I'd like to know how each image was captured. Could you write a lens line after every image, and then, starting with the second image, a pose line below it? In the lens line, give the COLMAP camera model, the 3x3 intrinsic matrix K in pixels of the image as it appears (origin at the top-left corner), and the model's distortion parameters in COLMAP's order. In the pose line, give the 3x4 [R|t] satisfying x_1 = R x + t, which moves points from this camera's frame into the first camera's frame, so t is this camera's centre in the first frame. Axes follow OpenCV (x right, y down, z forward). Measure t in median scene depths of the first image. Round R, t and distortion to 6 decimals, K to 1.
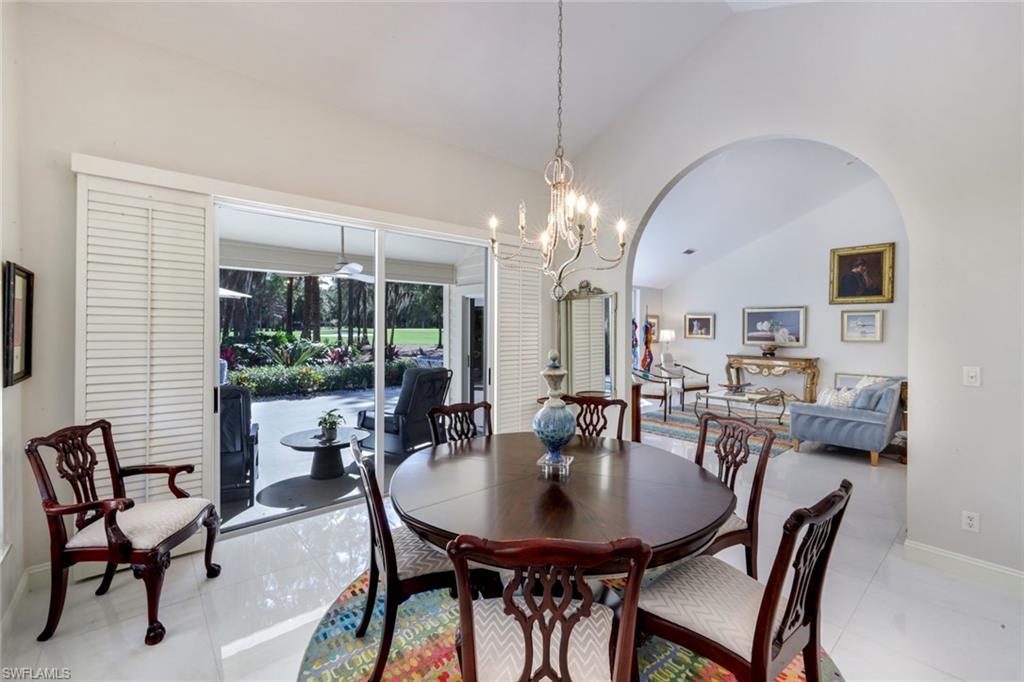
lens RADIAL K [[415.0, 0, 513.7], [0, 415.0, 327.6], [0, 0, 1]] dist [-0.000339, -0.000261]
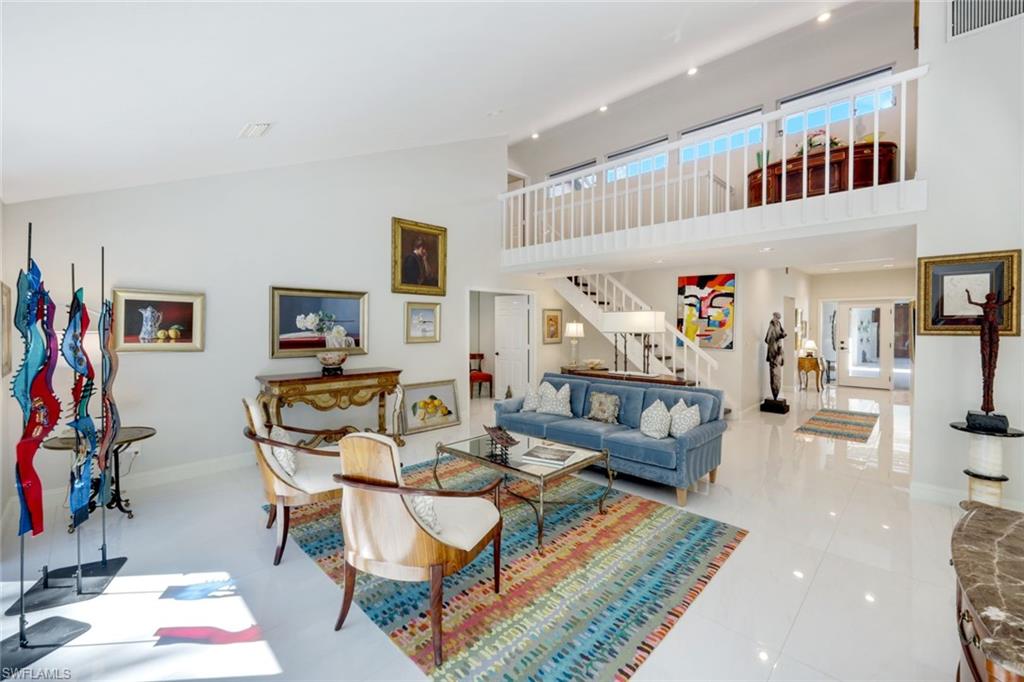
lens RADIAL K [[426.7, 0, 493.1], [0, 426.7, 331.3], [0, 0, 1]] dist [0.000811, -0.000018]
pose [[-0.079196, -0.015016, 0.996746, 0.000654], [-0.000004, 0.999887, 0.015063, 0.000579], [-0.996859, 0.001189, -0.079187, 0.897029]]
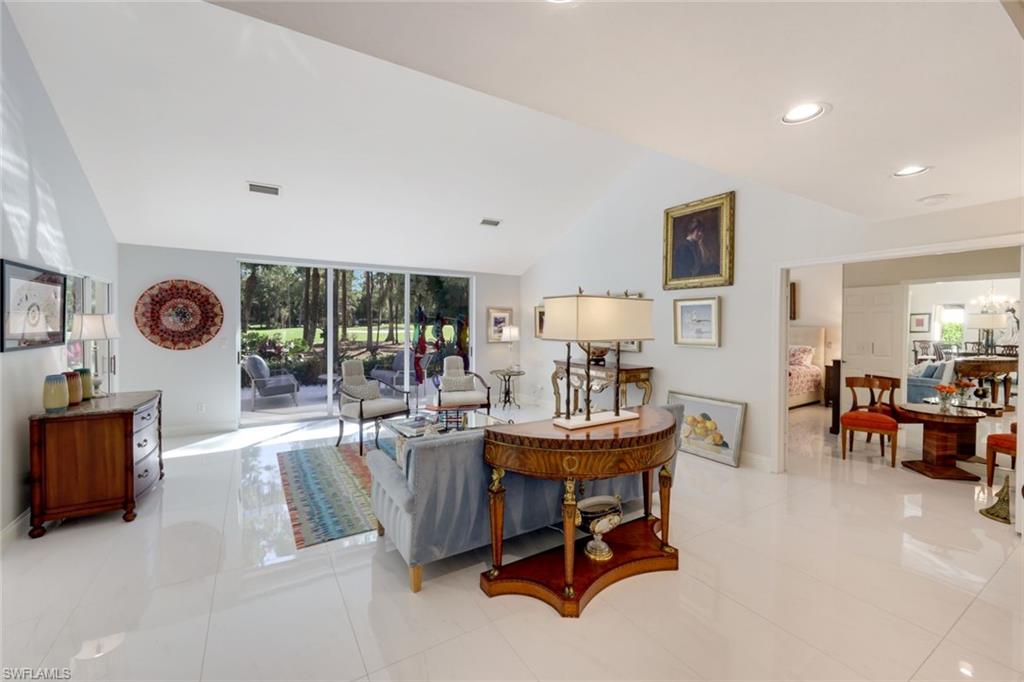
lens RADIAL K [[415.0, 0, 513.7], [0, 415.0, 327.6], [0, 0, 1]] dist [-0.000339, -0.000261]
pose [[0.990498, 0.004097, -0.137463, 0.618473], [-0.003147, 0.999970, 0.007127, 0.002117], [0.137488, -0.006626, 0.990481, 0.292394]]
